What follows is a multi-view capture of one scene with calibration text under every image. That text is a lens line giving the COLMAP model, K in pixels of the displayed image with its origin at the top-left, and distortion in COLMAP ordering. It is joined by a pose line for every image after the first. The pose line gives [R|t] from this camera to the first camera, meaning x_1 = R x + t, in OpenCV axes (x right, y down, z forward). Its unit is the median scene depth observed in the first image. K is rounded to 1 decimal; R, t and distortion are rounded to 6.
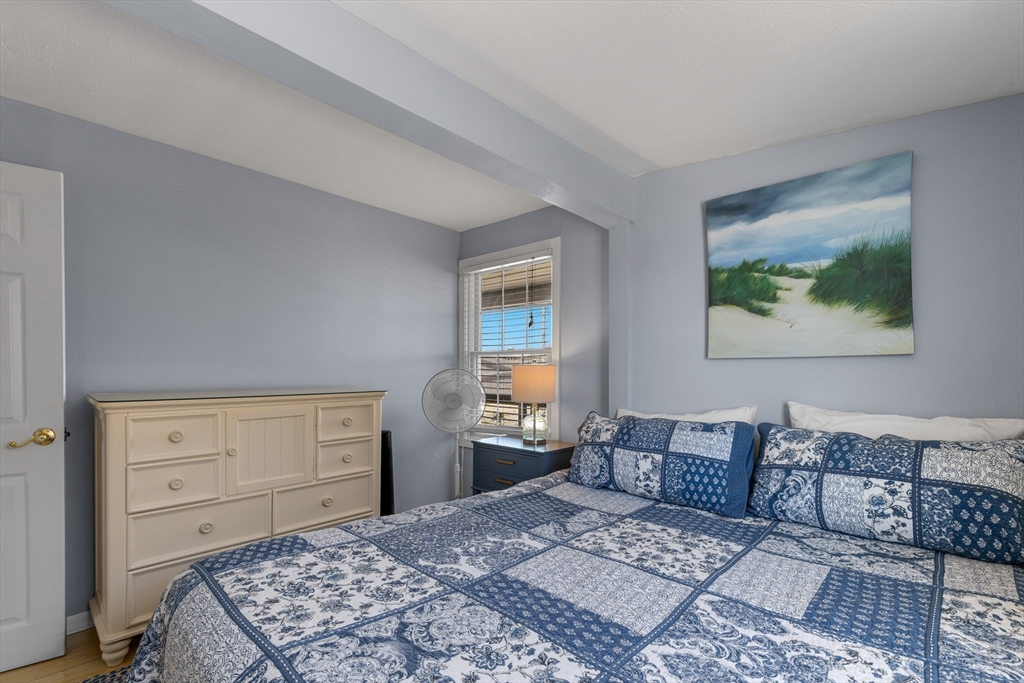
lens RADIAL K [[468.8, 0, 523.1], [0, 468.8, 374.5], [0, 0, 1]] dist [0.001101, -0.000096]
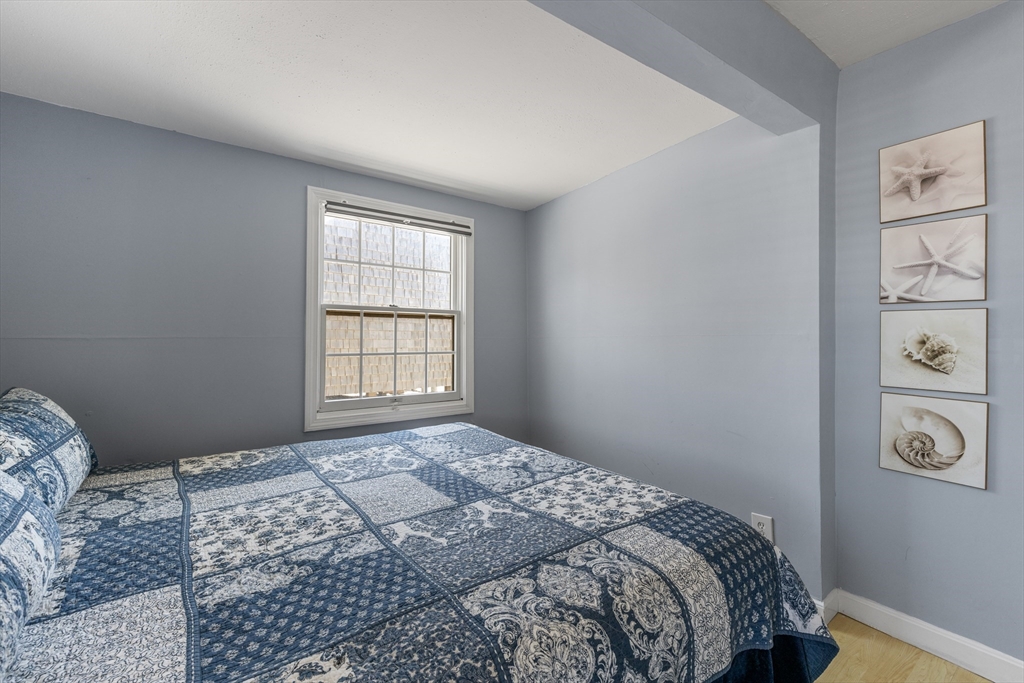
lens RADIAL K [[456.0, 0, 515.8], [0, 456.0, 337.6], [0, 0, 1]] dist [0.002348, -0.000085]
pose [[-0.980064, -0.008111, 0.198518, -0.290405], [-0.004401, 0.999807, 0.019123, -0.011246], [-0.198635, 0.017868, -0.979911, 1.465534]]
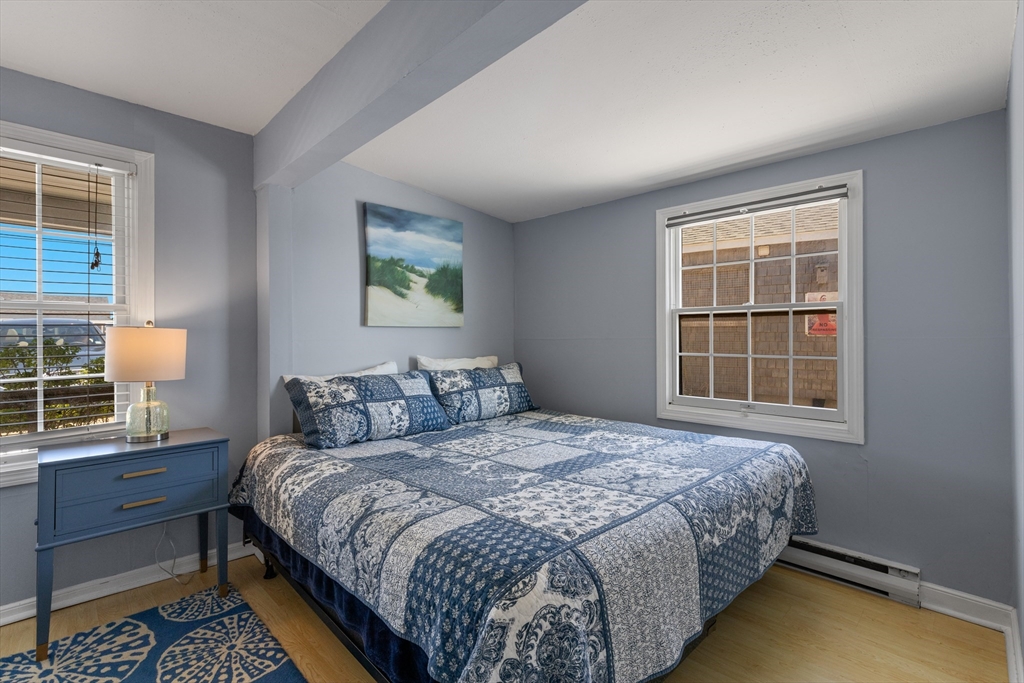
lens RADIAL K [[456.0, 0, 515.8], [0, 456.0, 337.6], [0, 0, 1]] dist [0.002348, -0.000085]
pose [[0.041841, 0.000467, 0.999124, -1.035557], [0.017754, 0.999842, -0.001211, 0.007426], [-0.998967, 0.017789, 0.041826, 0.690288]]
